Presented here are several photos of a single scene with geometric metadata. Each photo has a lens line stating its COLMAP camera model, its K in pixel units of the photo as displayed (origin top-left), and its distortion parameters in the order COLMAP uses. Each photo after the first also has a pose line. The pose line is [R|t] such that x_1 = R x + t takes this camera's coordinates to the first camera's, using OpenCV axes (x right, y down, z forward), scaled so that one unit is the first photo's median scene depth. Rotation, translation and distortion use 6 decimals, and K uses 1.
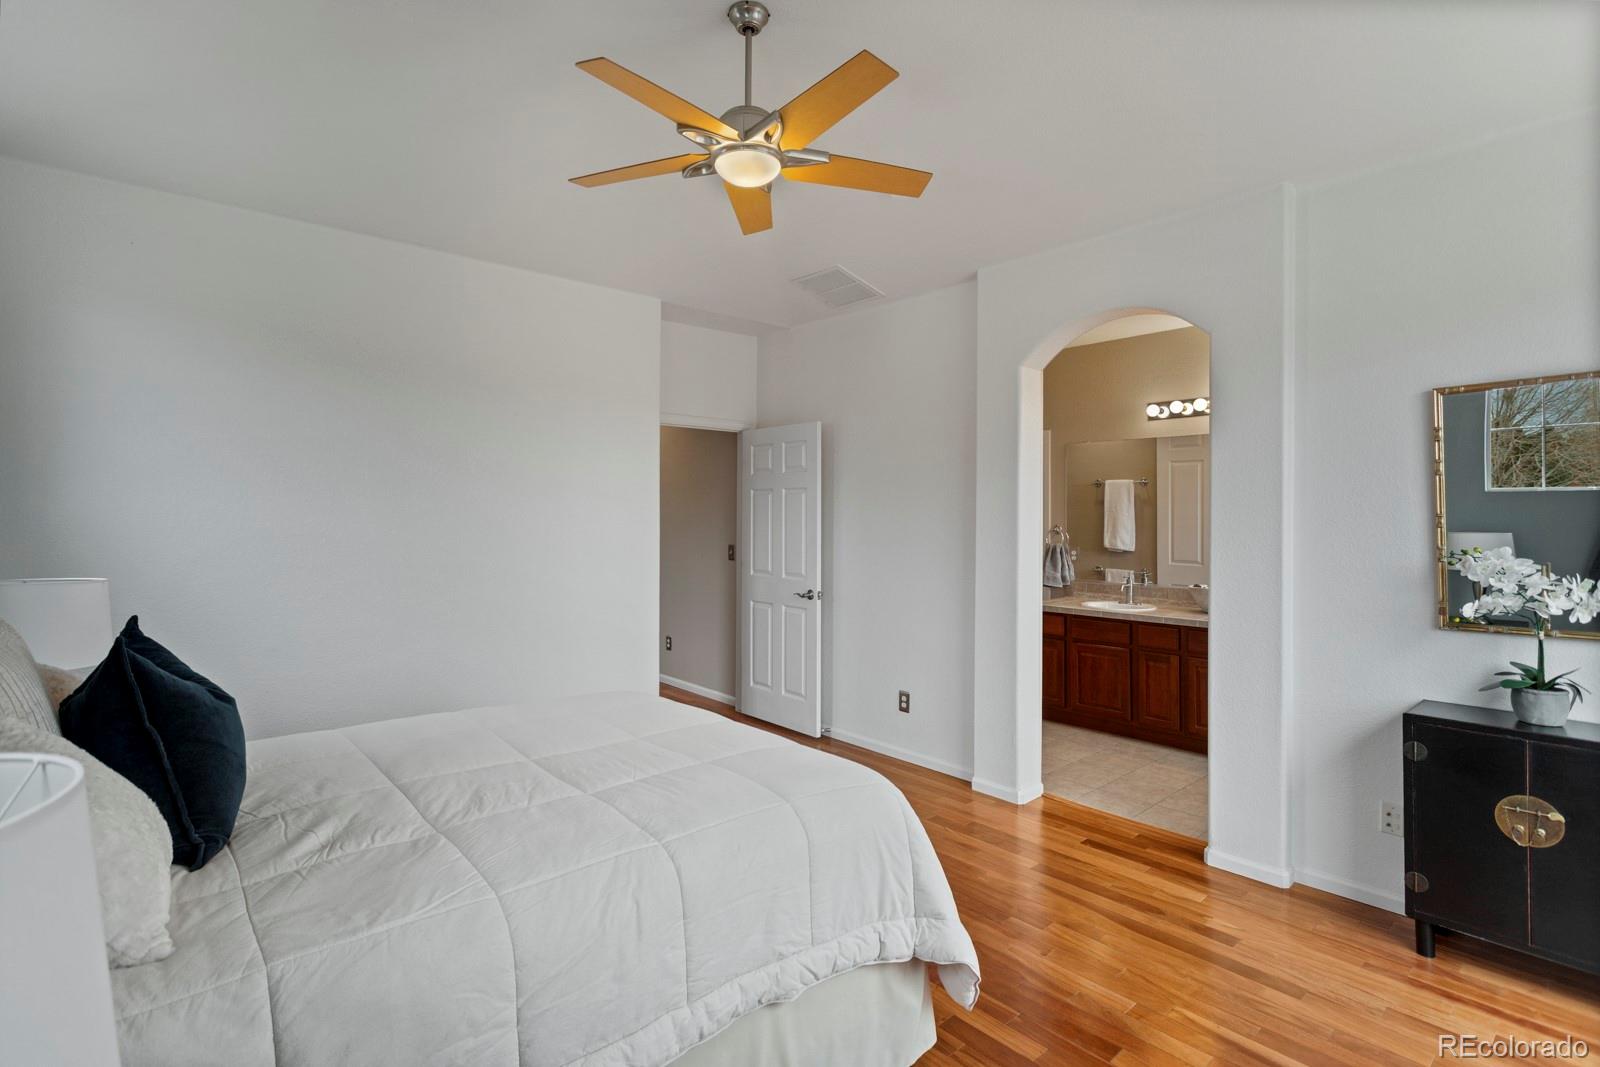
lens RADIAL K [[761.5, 0, 800.0], [0, 761.5, 533.5], [0, 0, 1]] dist [-0.001056, -0.000218]
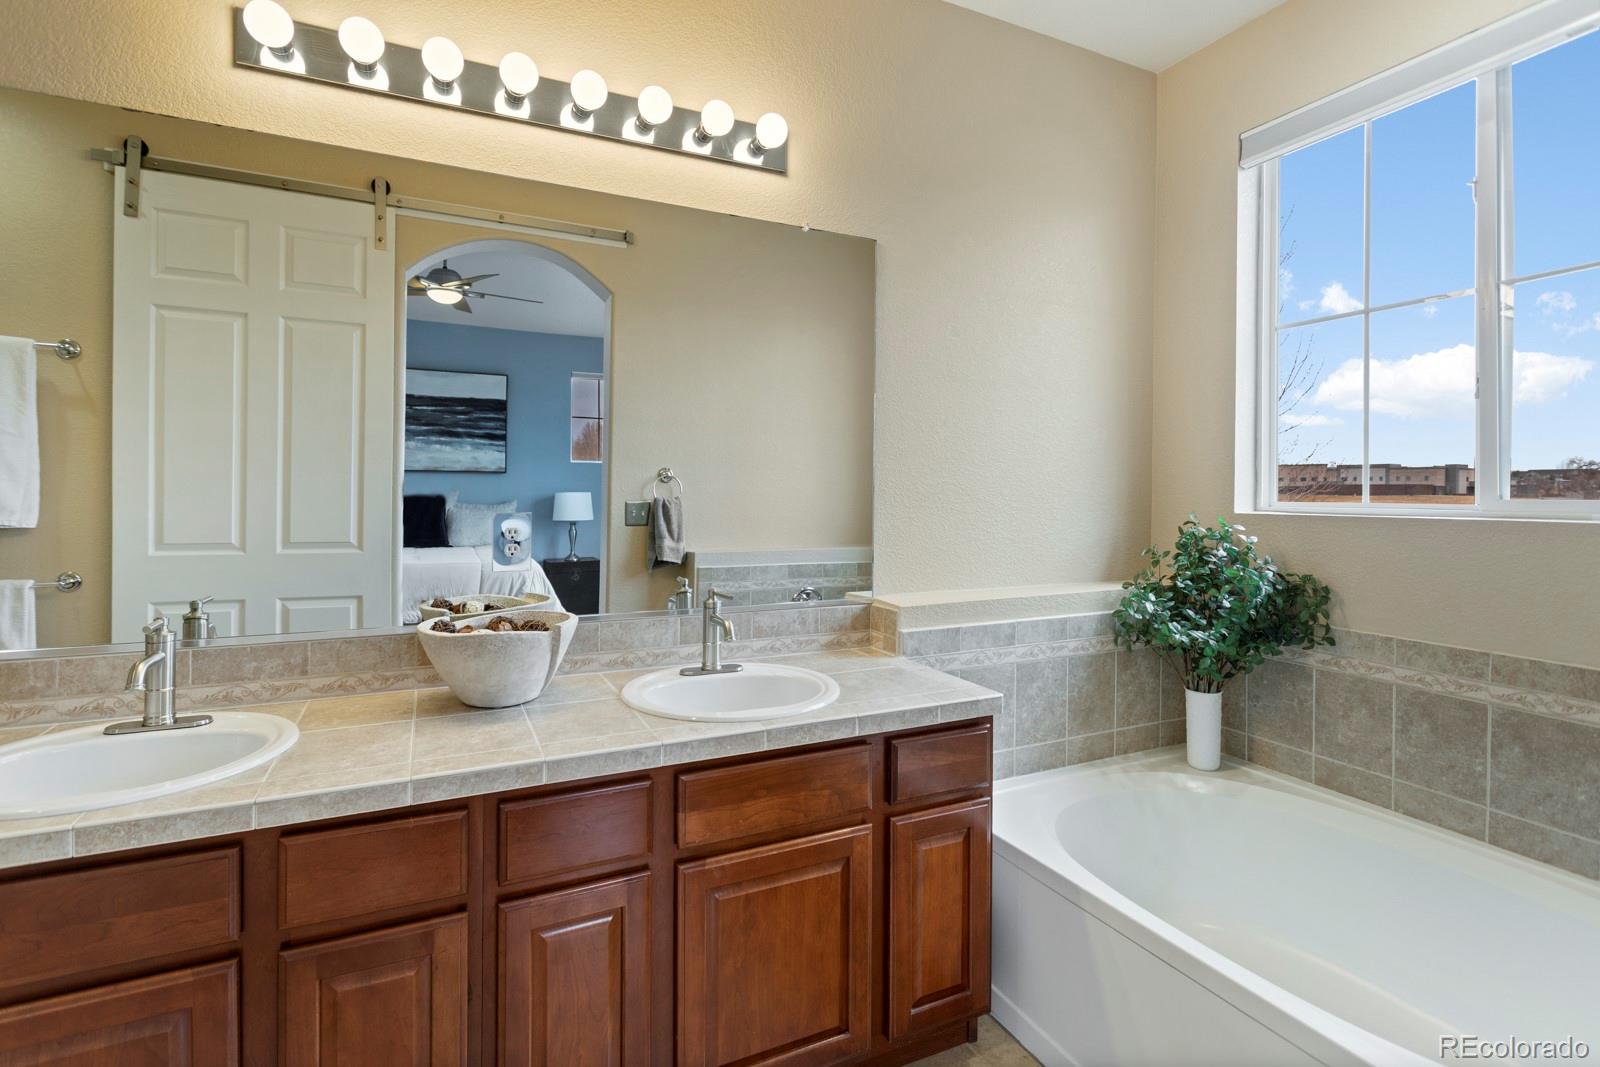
lens RADIAL K [[754.4, 0, 799.9], [0, 754.4, 495.7], [0, 0, 1]] dist [-0.000555, -0.000088]
pose [[0.275220, 0.000263, 0.961381, 0.268259], [0.011132, 0.999932, -0.003461, 0.018606], [-0.961317, 0.011655, 0.275198, 0.783945]]
